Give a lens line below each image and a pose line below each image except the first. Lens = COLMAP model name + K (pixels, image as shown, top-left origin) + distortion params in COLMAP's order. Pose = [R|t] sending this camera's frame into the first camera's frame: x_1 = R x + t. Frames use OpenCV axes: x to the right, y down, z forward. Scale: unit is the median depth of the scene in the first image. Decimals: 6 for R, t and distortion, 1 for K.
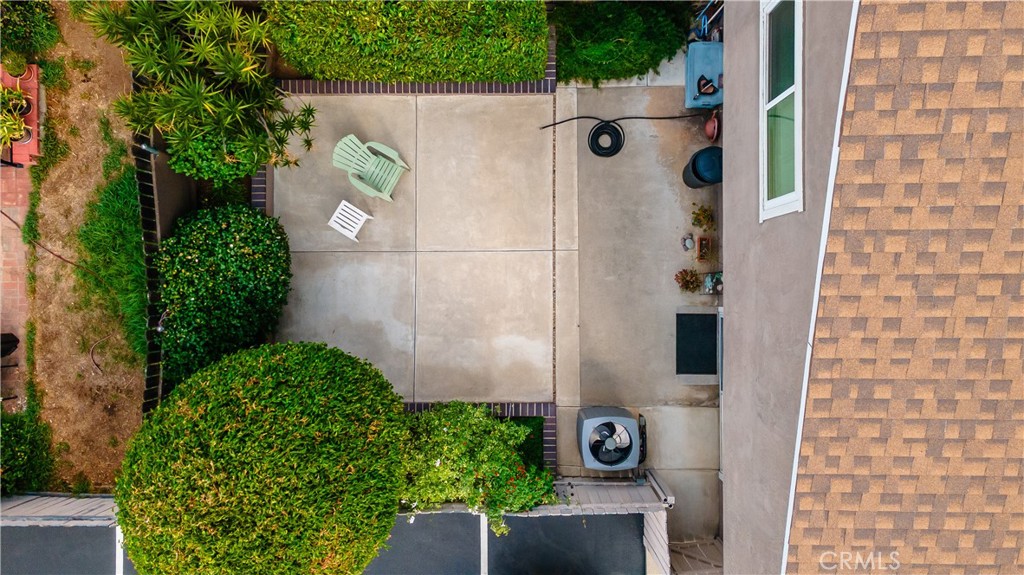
lens RADIAL K [[744.2, 0, 506.5], [0, 744.2, 291.3], [0, 0, 1]] dist [0.016995, 0.046240]
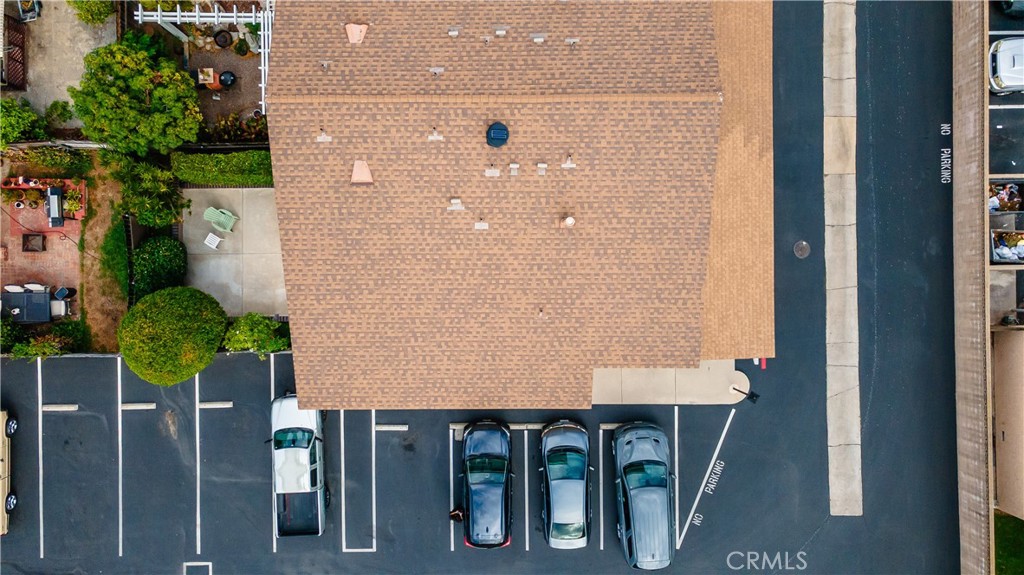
lens RADIAL K [[744.2, 0, 506.5], [0, 744.2, 291.3], [0, 0, 1]] dist [0.016995, 0.046240]
pose [[0.999977, -0.005792, 0.003560, 0.758715], [0.005789, 0.999983, 0.000927, 0.074372], [-0.003565, -0.000907, 0.999993, -1.483006]]
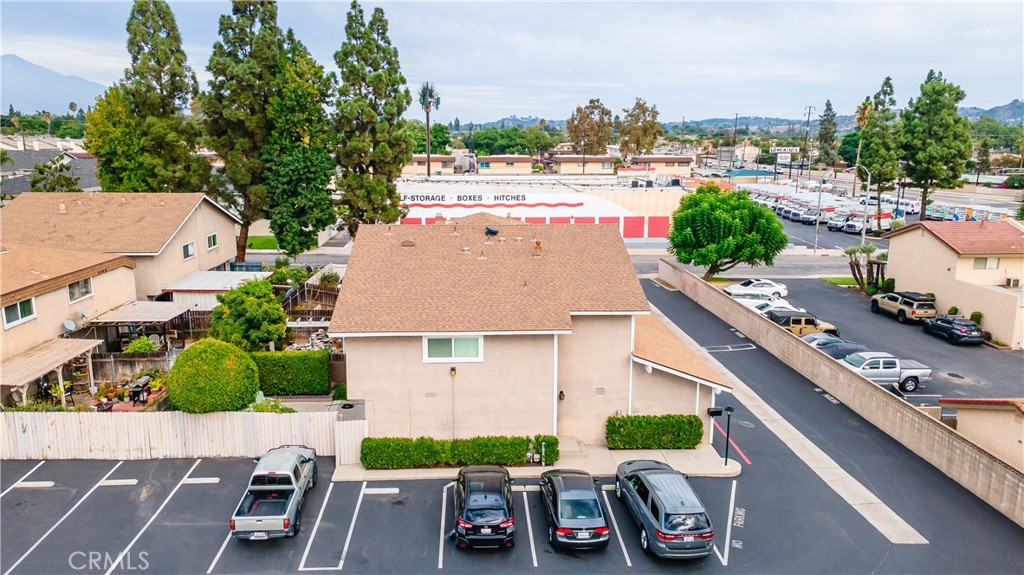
lens RADIAL K [[744.2, 0, 506.5], [0, 744.2, 291.3], [0, 0, 1]] dist [0.016995, 0.046240]
pose [[0.998899, 0.001606, 0.046890, 0.661217], [0.045510, 0.209758, -0.976694, 2.713645], [-0.011404, 0.977752, 0.209454, -0.098391]]
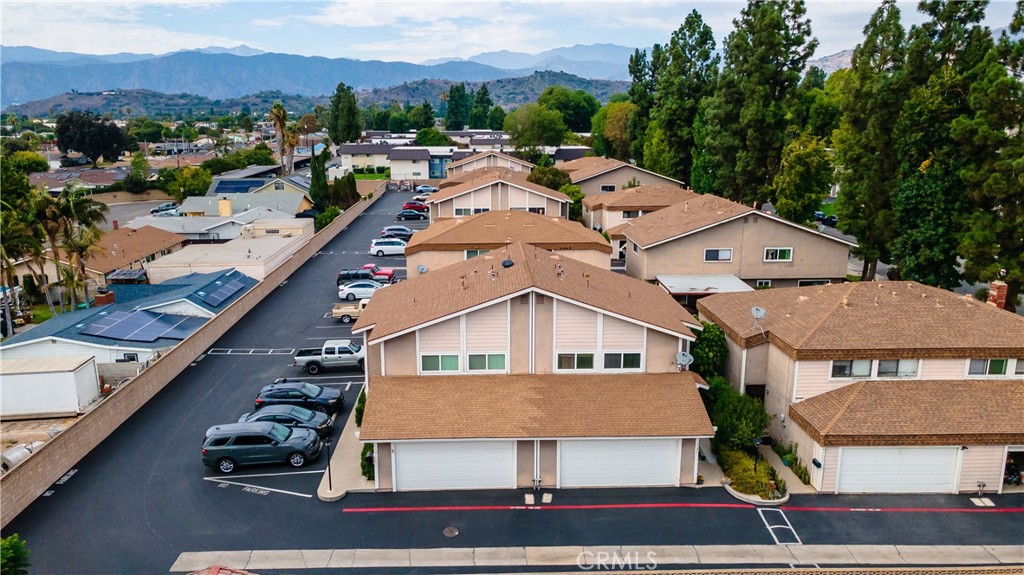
lens RADIAL K [[744.2, 0, 506.5], [0, 744.2, 291.3], [0, 0, 1]] dist [0.016995, 0.046240]
pose [[0.035807, 0.236948, -0.970862, 4.107753], [-0.999270, 0.021432, -0.031624, -0.173801], [0.013315, 0.971286, 0.237543, -0.401617]]
